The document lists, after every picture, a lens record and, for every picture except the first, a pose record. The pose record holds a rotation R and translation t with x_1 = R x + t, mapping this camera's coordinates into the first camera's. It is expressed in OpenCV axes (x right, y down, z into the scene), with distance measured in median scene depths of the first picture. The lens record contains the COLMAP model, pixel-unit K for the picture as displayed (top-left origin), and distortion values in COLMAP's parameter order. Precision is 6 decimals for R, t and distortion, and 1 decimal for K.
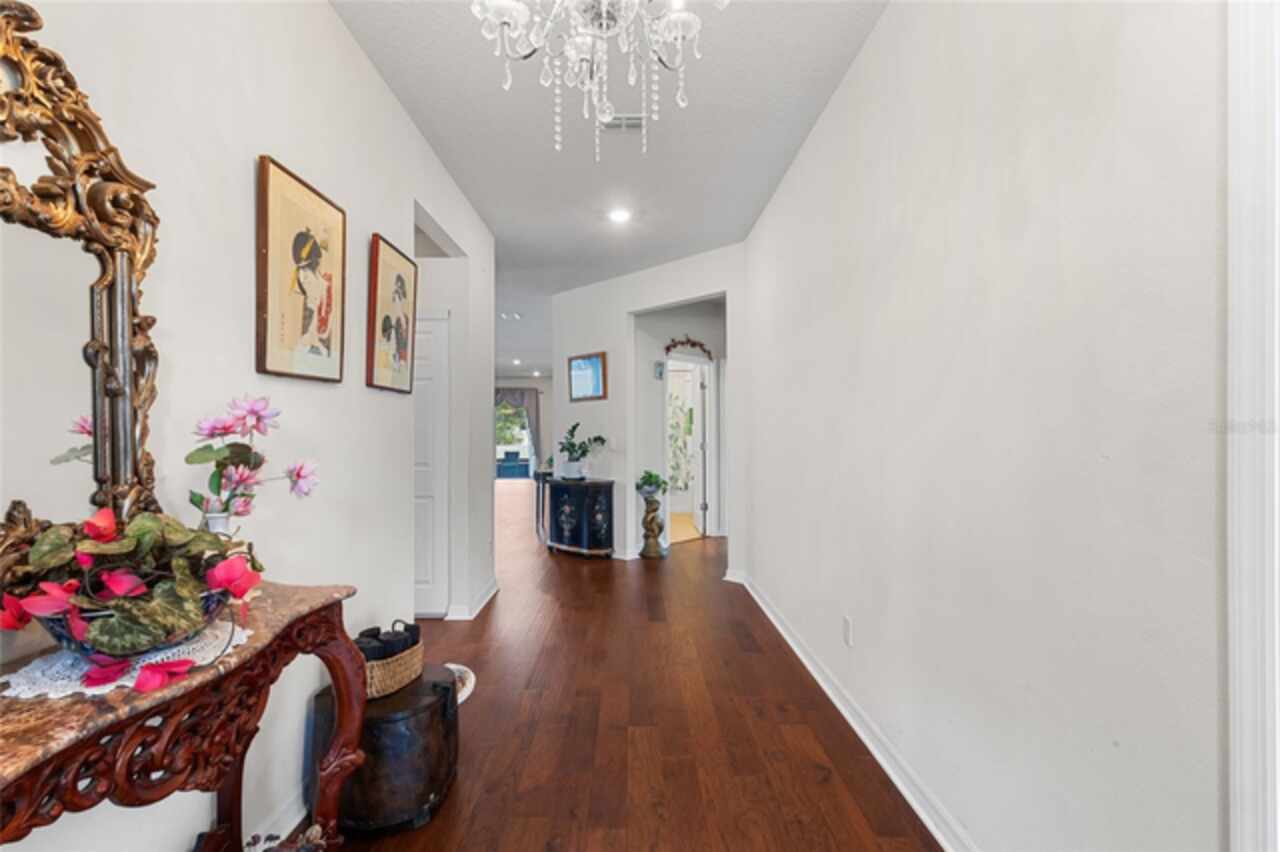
lens RADIAL K [[590.1, 0, 635.2], [0, 590.1, 431.4], [0, 0, 1]] dist [0.003191, 0.000077]
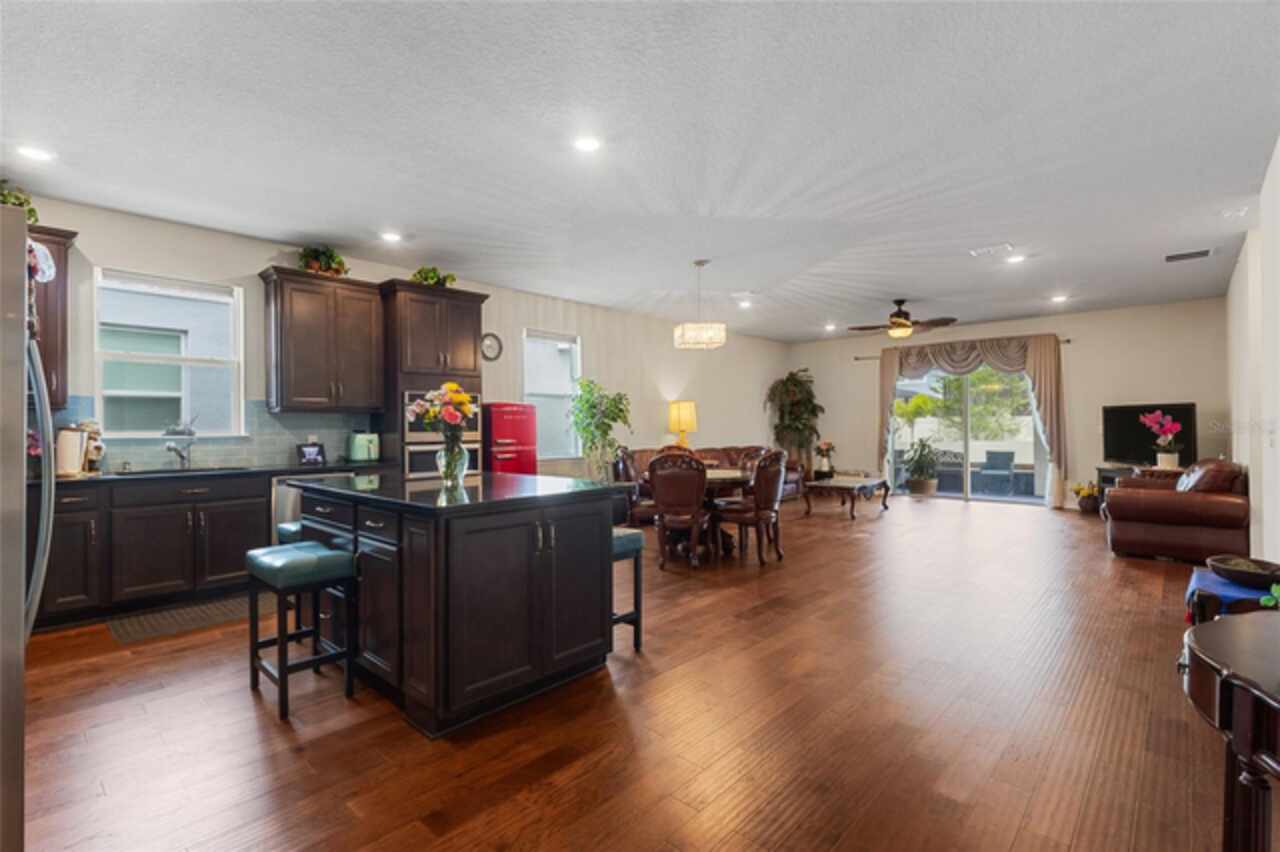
lens RADIAL K [[590.1, 0, 633.5], [0, 590.1, 421.7], [0, 0, 1]] dist [0.003191, 0.000077]
pose [[0.727022, -0.004899, -0.686596, -0.067789], [0.006384, 0.999980, -0.000376, 0.001794], [0.686584, -0.004109, 0.727039, 0.309276]]
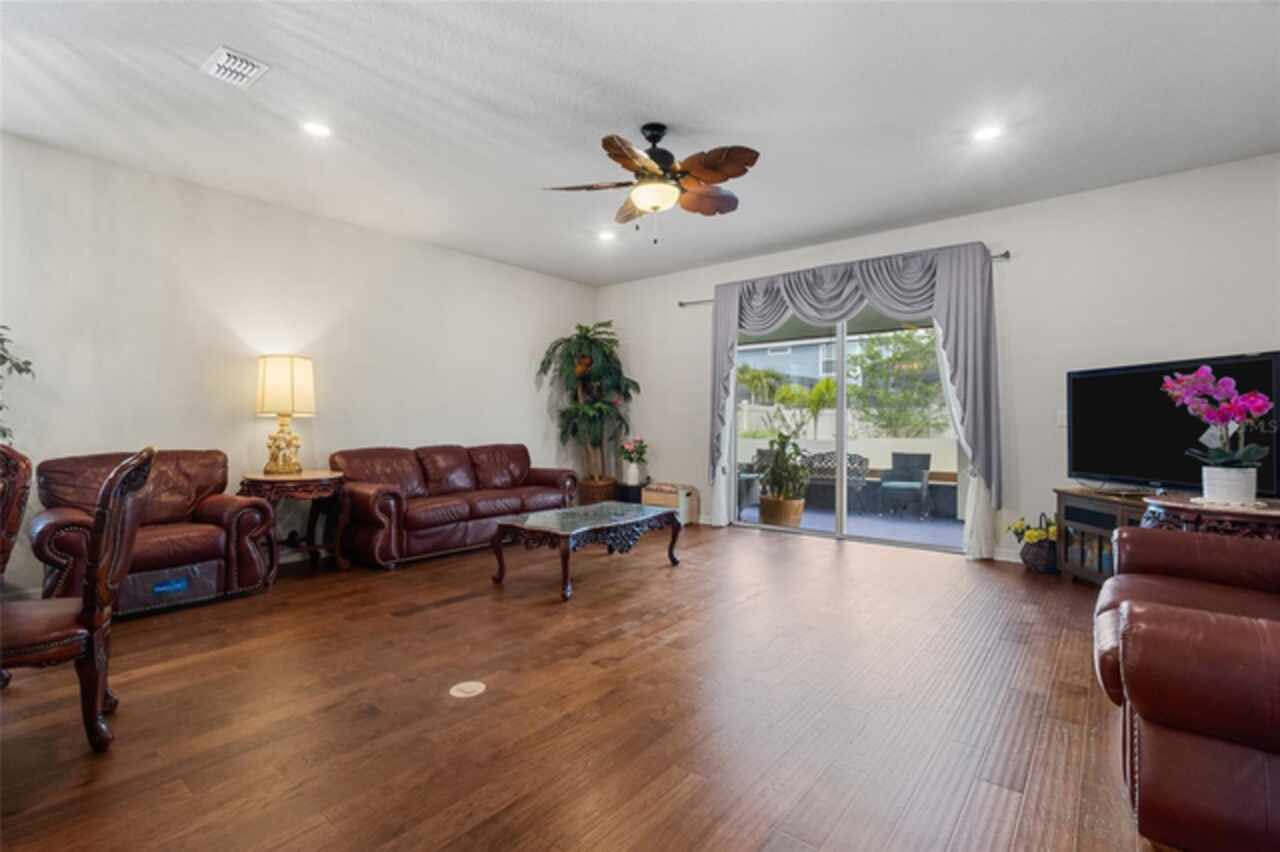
lens RADIAL K [[590.1, 0, 633.7], [0, 590.1, 421.7], [0, 0, 1]] dist [0.003191, 0.000077]
pose [[0.772502, 0.003317, -0.635004, -0.097763], [-0.000107, 0.999987, 0.005092, 0.010100], [0.635013, -0.003865, 0.772492, 0.563940]]
